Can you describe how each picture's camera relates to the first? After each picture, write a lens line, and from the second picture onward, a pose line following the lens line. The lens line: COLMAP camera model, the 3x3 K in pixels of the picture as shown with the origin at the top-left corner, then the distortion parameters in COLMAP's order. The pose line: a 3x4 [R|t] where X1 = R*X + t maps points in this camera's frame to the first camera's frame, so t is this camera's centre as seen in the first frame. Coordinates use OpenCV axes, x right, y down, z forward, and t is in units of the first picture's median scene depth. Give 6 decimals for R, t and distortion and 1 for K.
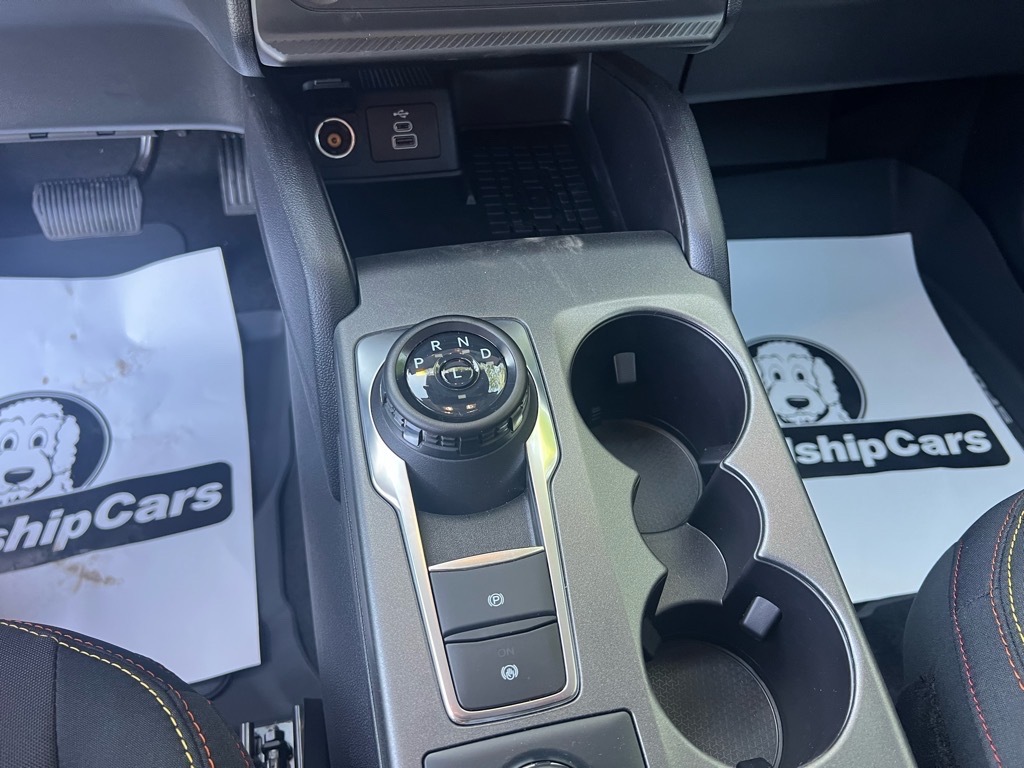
lens RADIAL K [[787.4, 0, 510.3], [0, 787.4, 373.2], [0, 0, 1]] dist [0.008057, 0.001611]
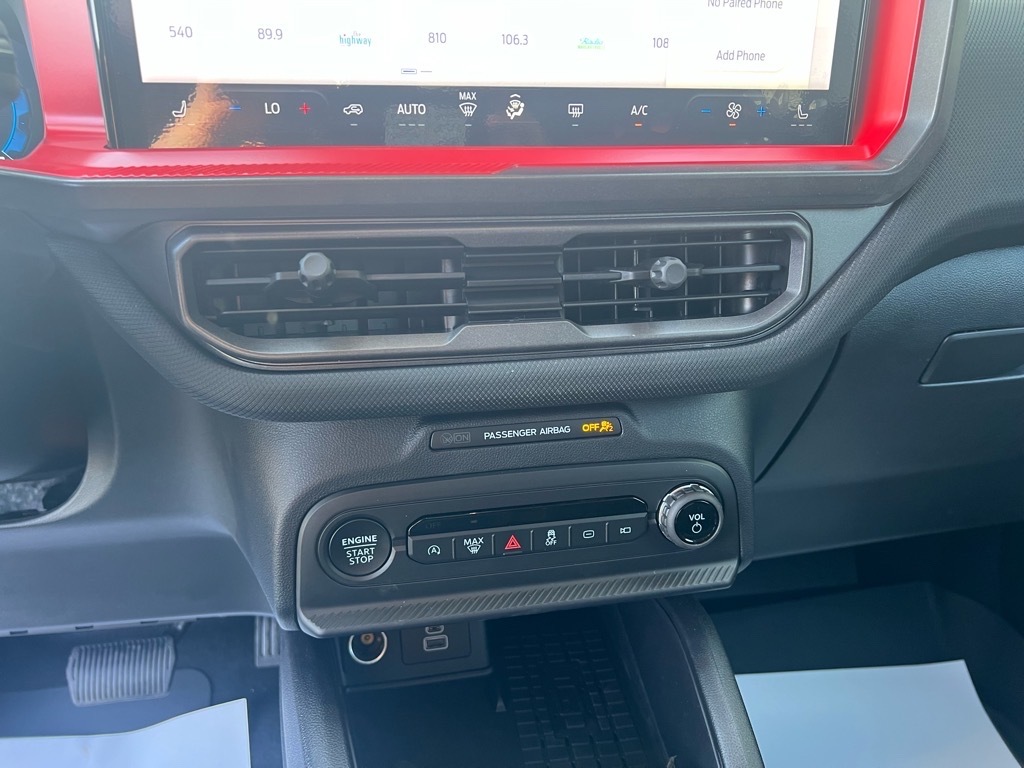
lens RADIAL K [[785.5, 0, 509.1], [0, 785.5, 387.9], [0, 0, 1]] dist [0.049361, -0.059892]
pose [[0.998897, -0.024393, -0.040130, 0.006496], [0.005937, 0.913257, -0.407341, -0.126380], [0.046585, 0.406653, 0.912394, -0.039910]]
